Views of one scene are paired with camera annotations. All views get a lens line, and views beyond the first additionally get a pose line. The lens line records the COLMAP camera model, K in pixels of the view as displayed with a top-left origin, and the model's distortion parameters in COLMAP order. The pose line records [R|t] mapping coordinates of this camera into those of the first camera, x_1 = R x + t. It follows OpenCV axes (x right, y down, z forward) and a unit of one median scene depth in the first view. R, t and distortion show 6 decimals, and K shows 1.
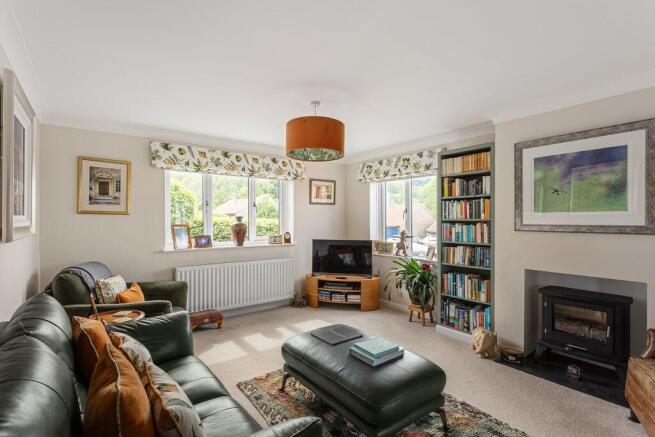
lens RADIAL K [[314.5, 0, 326.8], [0, 314.5, 216.9], [0, 0, 1]] dist [0.001849, 0.000363]
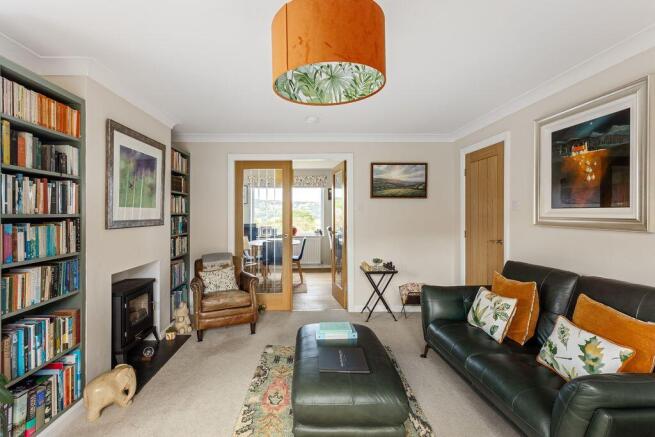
lens RADIAL K [[314.5, 0, 328.0], [0, 314.5, 216.1], [0, 0, 1]] dist [0.001849, 0.000363]
pose [[-0.843634, 0.002403, 0.536914, -0.255277], [0.003031, 0.999995, 0.000288, 0.011473], [-0.536911, 0.001870, -0.843637, 1.202187]]
